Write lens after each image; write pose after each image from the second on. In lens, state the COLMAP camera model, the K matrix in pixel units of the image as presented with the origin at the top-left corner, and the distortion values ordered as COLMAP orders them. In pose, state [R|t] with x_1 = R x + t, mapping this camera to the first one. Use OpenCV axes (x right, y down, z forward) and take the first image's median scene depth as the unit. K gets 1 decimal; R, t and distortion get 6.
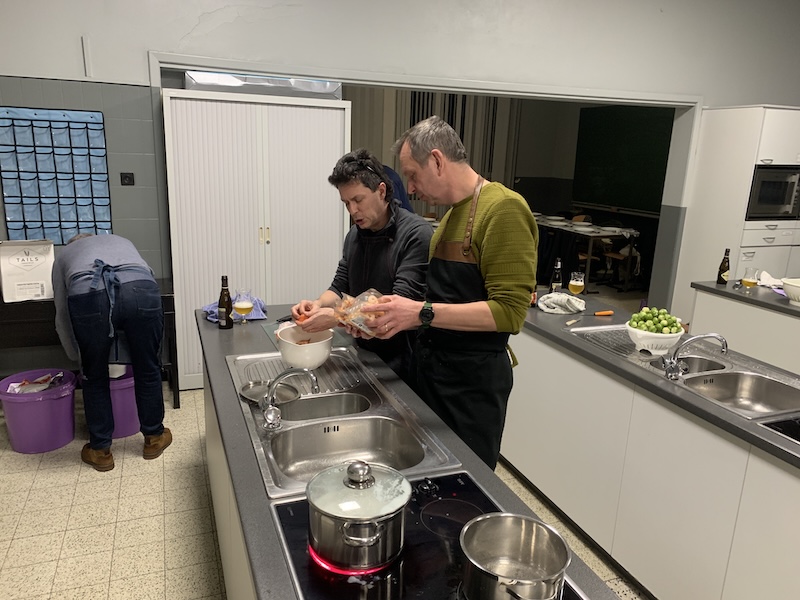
lens RADIAL K [[609.4, 0, 386.9], [0, 609.4, 303.6], [0, 0, 1]] dist [0.006549, 0.003025]
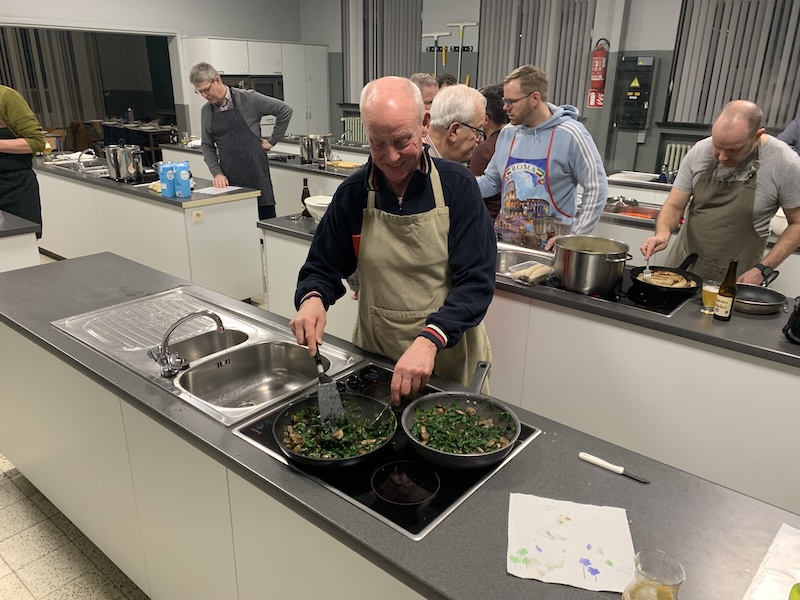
lens RADIAL K [[609.4, 0, 402.4], [0, 609.4, 301.5], [0, 0, 1]] dist [0.006549, 0.003025]
pose [[0.858593, -0.193217, 0.474853, 0.178856], [0.134314, 0.978683, 0.155368, 0.225025], [-0.494750, -0.069618, 0.866242, -0.880319]]
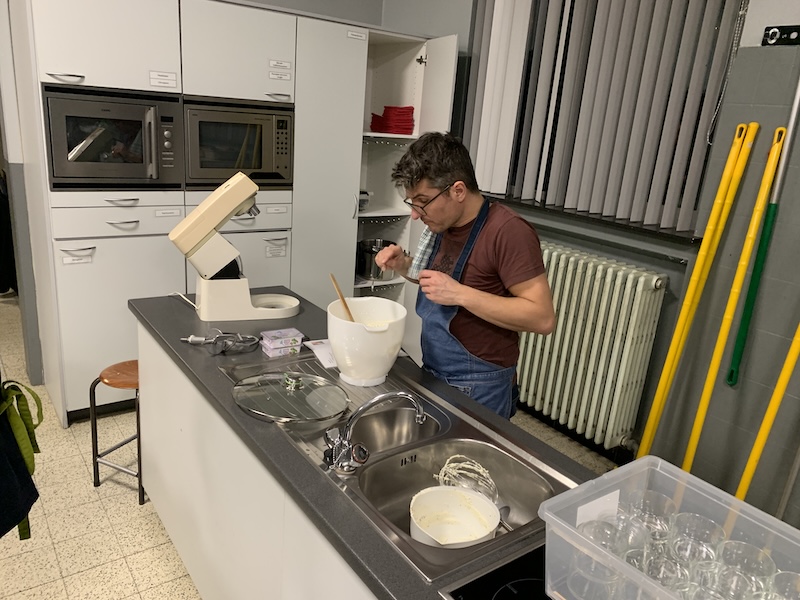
lens RADIAL K [[609.4, 0, 403.0], [0, 609.4, 305.4], [0, 0, 1]] dist [0.006549, 0.003025]
pose [[0.958164, -0.043522, 0.282892, 0.920802], [0.025396, 0.997401, 0.067431, -0.080472], [-0.285092, -0.057426, 0.956778, 0.497048]]
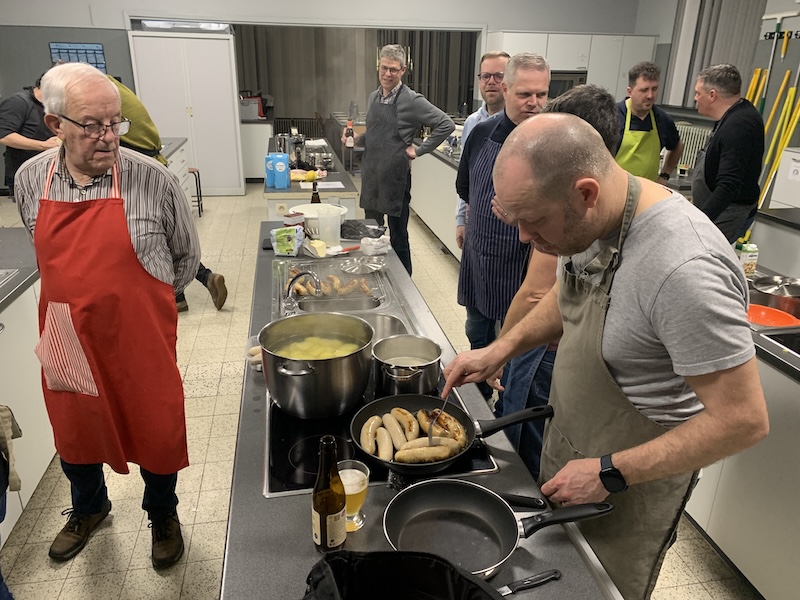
lens RADIAL K [[609.4, 0, 410.2], [0, 609.4, 297.4], [0, 0, 1]] dist [0.006549, 0.003025]
pose [[0.989388, 0.039647, -0.139780, 0.756918], [-0.023577, 0.993108, 0.114803, 0.223021], [0.143369, -0.110289, 0.983505, -0.800928]]
